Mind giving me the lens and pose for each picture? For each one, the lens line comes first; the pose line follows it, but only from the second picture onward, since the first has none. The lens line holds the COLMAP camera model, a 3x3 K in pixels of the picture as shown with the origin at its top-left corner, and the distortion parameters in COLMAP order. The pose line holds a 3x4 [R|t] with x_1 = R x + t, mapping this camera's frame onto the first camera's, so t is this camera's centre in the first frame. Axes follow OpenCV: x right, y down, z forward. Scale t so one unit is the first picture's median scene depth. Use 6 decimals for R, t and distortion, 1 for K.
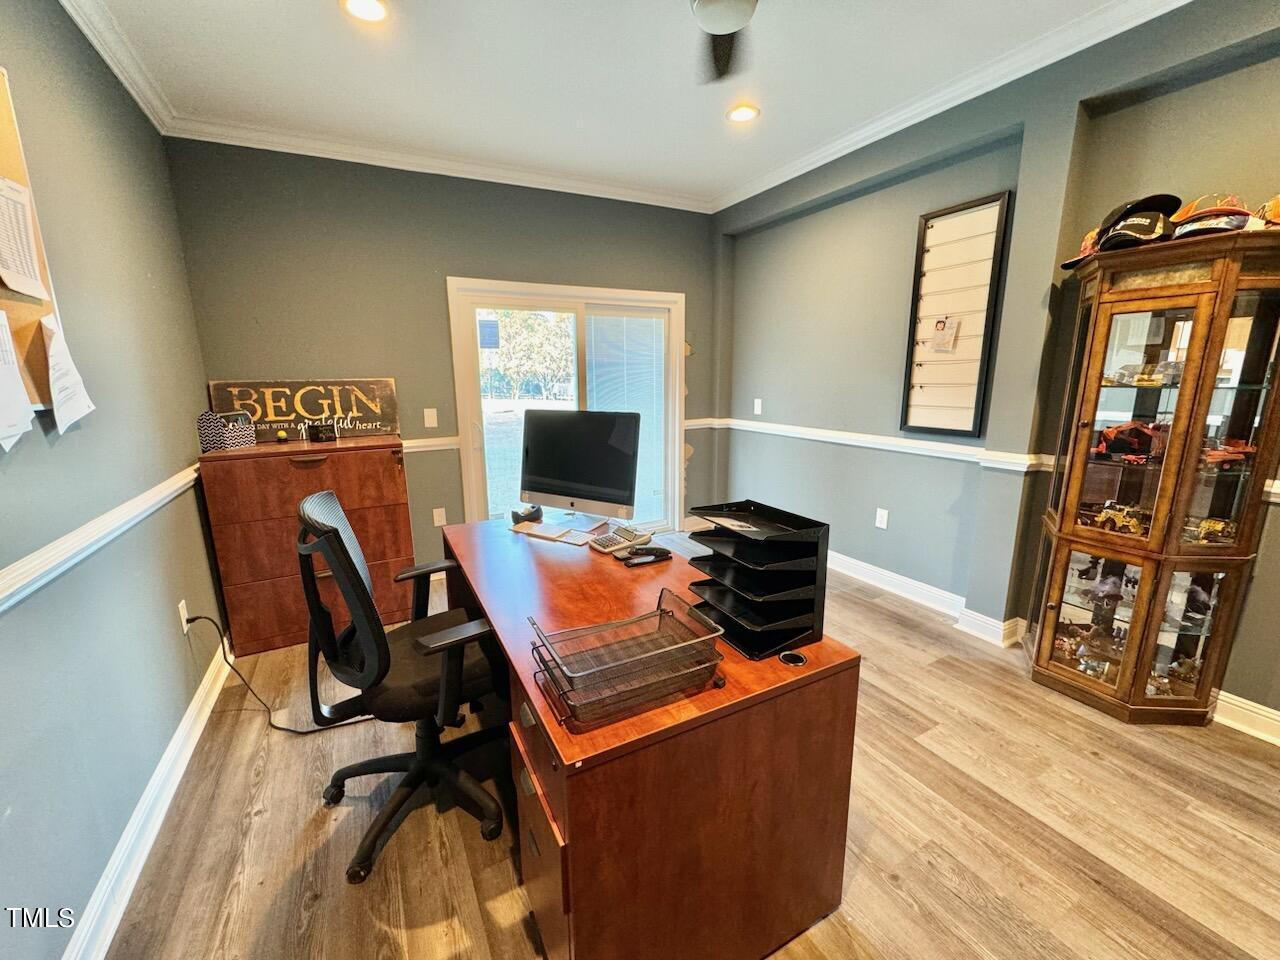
lens RADIAL K [[510.8, 0, 633.9], [0, 510.8, 484.9], [0, 0, 1]] dist [-0.000720, 0.000951]
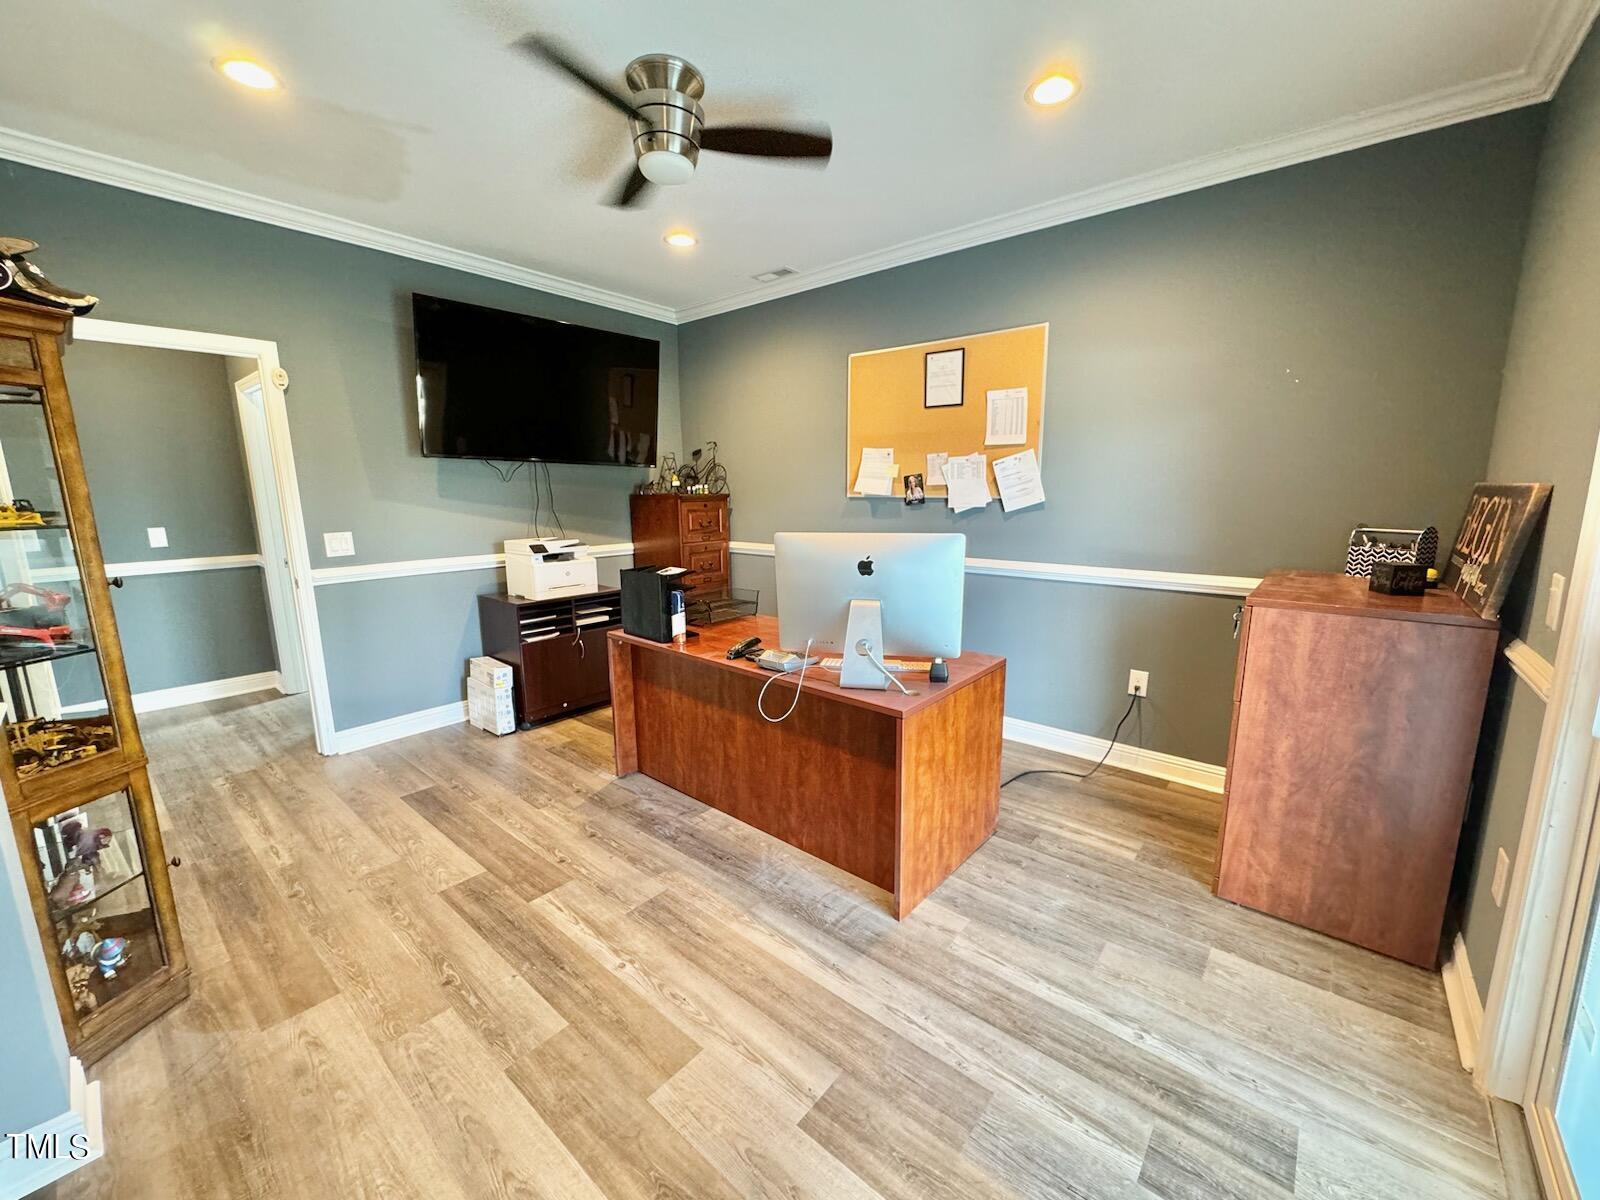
lens RADIAL K [[638.5, 0, 795.1], [0, 638.5, 594.9], [0, 0, 1]] dist [-0.000720, 0.000951]
pose [[-0.933255, 0.080890, -0.349989, 0.254605], [-0.054842, 0.930809, 0.361368, -0.298139], [0.355004, 0.356443, -0.864246, 1.361825]]
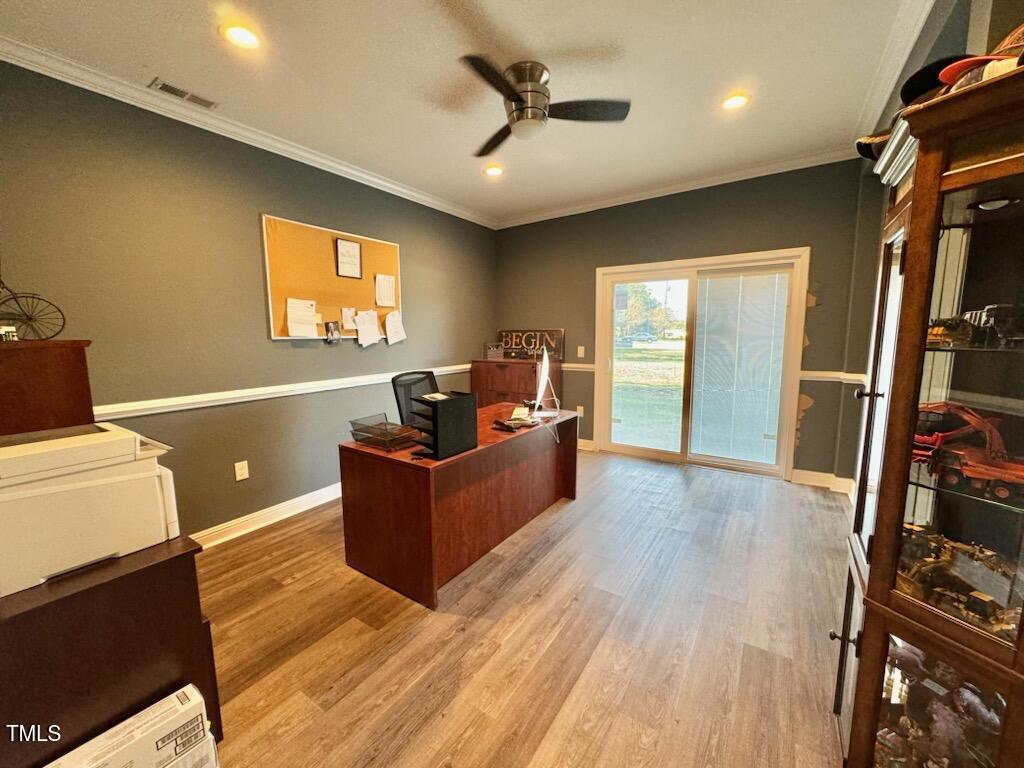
lens RADIAL K [[408.6, 0, 509.4], [0, 408.6, 382.7], [0, 0, 1]] dist [-0.000720, 0.000951]
pose [[0.466981, 0.119369, -0.876173, 0.792778], [-0.180966, 0.982776, 0.037442, -0.044329], [0.865552, 0.141073, 0.480540, 0.185365]]
